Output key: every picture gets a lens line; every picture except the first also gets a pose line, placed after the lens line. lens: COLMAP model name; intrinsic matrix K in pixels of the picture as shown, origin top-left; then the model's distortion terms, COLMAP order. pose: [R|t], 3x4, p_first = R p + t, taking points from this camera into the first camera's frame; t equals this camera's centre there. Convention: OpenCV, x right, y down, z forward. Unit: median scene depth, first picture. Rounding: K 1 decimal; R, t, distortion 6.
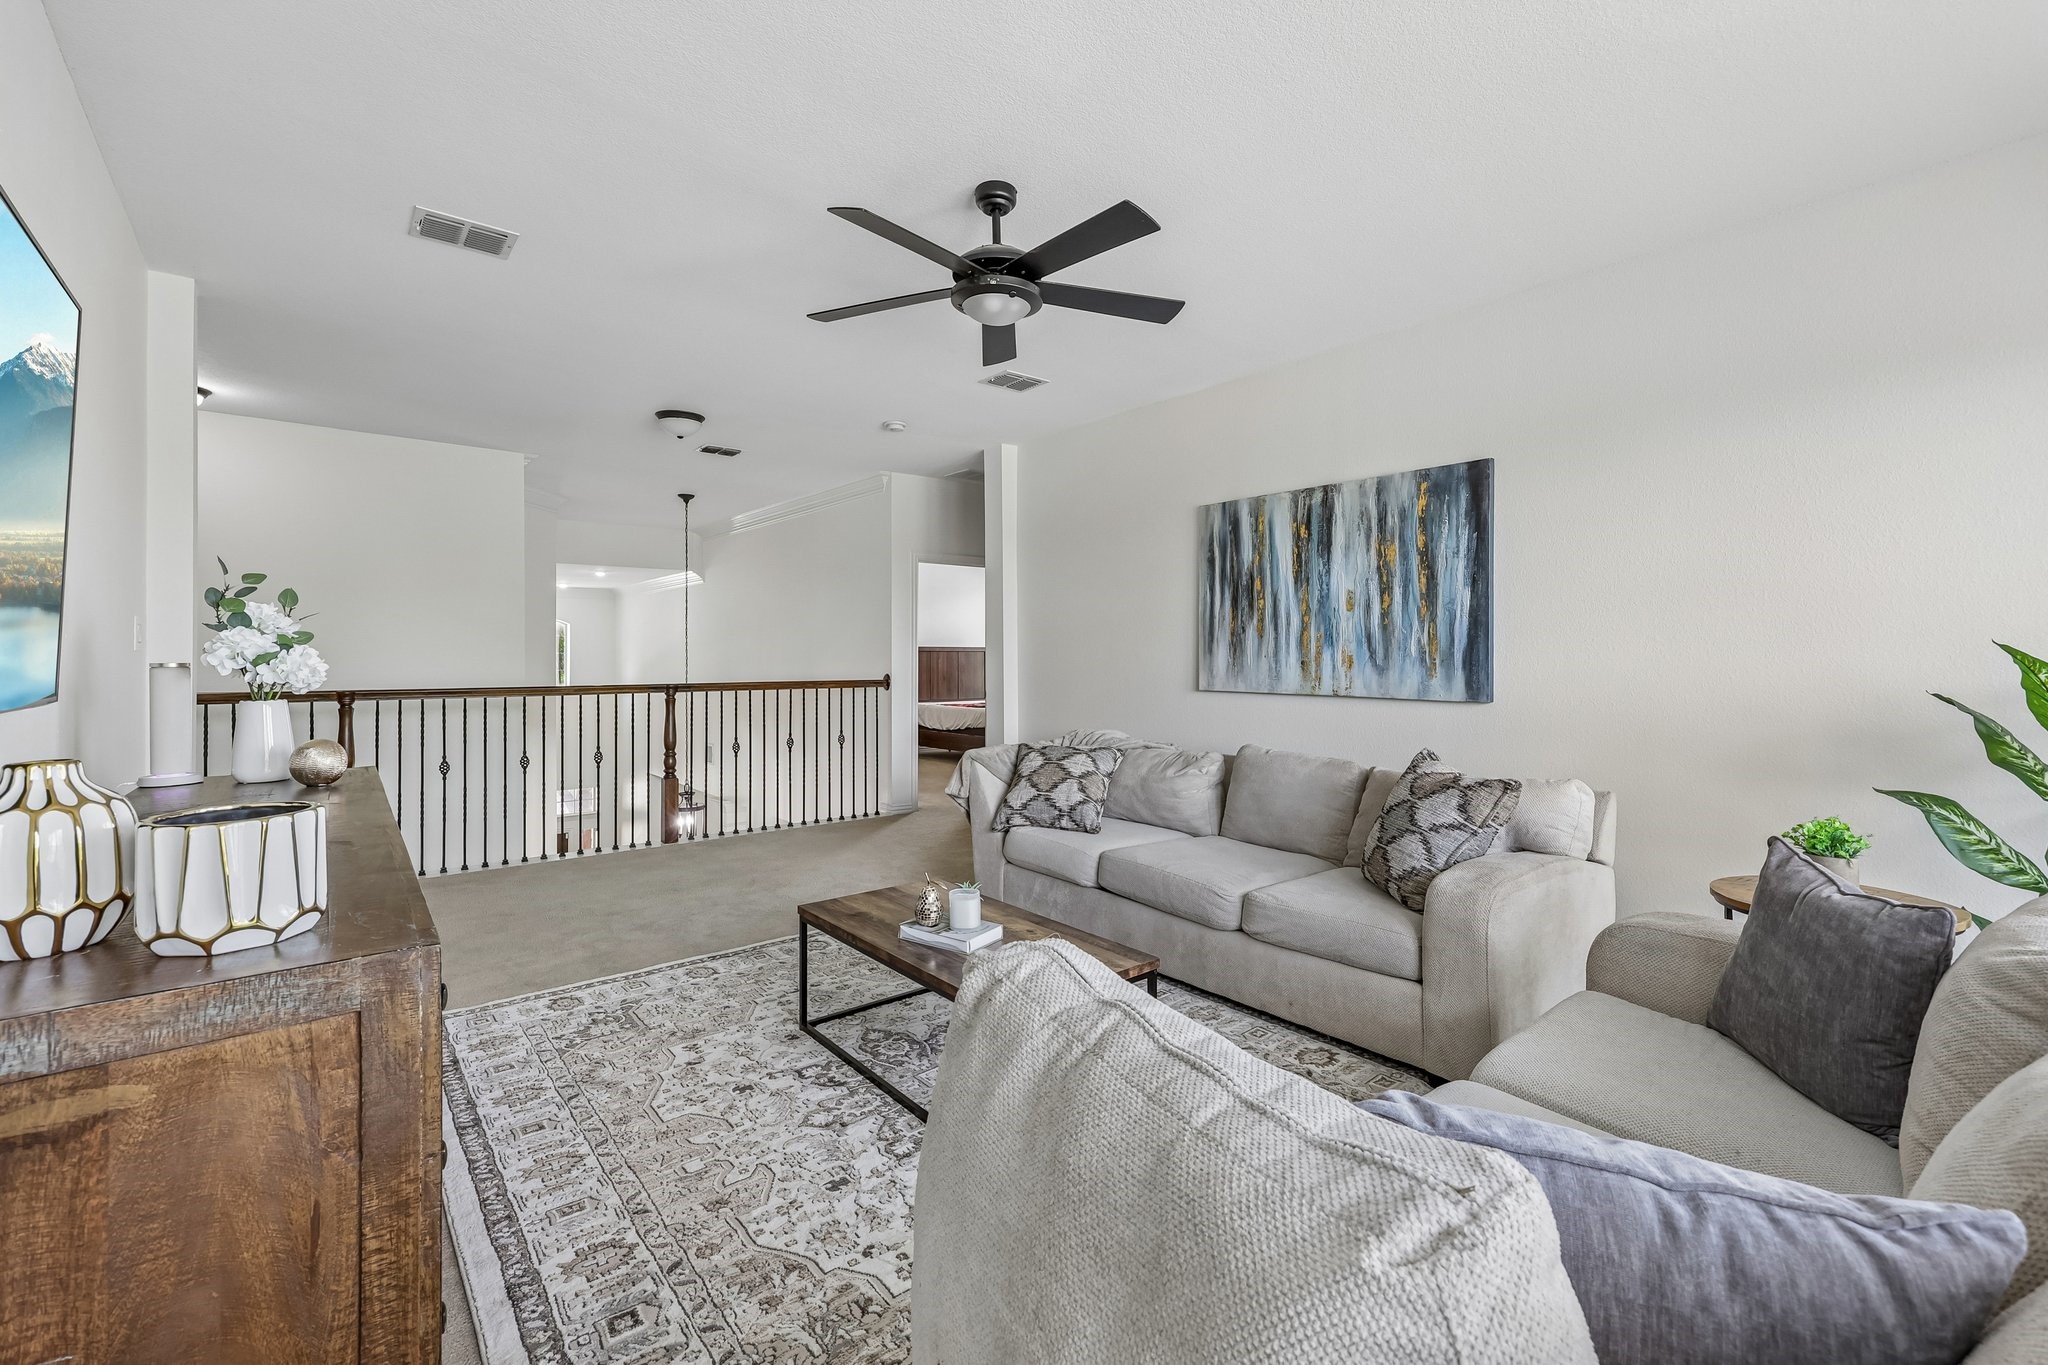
lens RADIAL K [[852.7, 0, 1025.7], [0, 852.7, 662.7], [0, 0, 1]] dist [-0.000061, 0.000508]
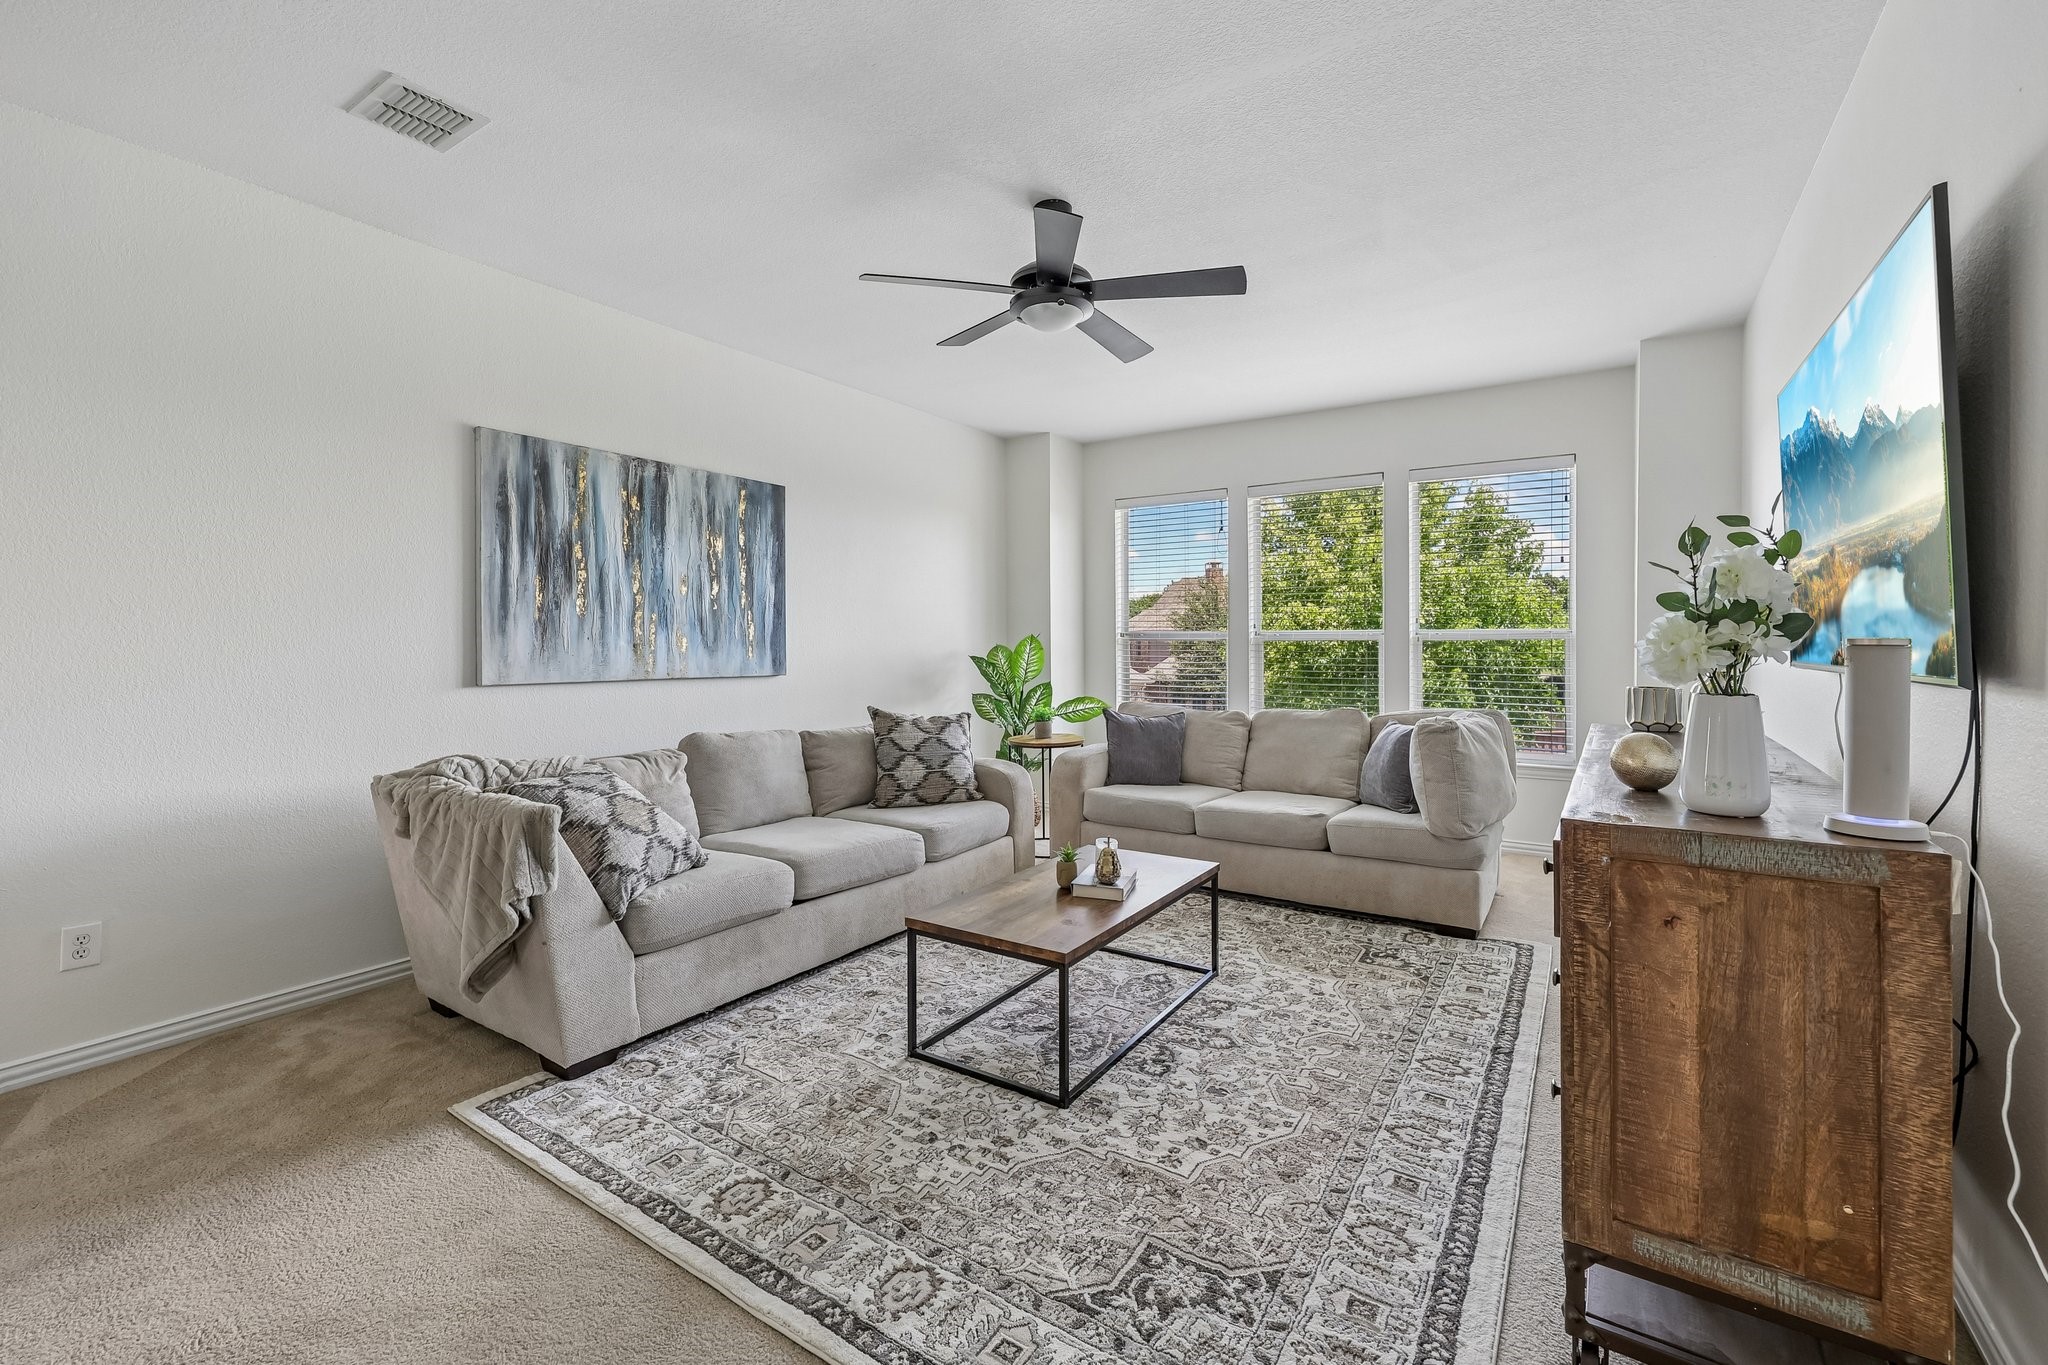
lens RADIAL K [[852.7, 0, 1043.9], [0, 852.7, 647.6], [0, 0, 1]] dist [-0.000061, 0.000508]
pose [[-0.290933, -0.005253, 0.956729, -0.703839], [0.010128, 0.999912, 0.008569, -0.000949], [-0.956690, 0.012183, -0.290854, 0.868533]]
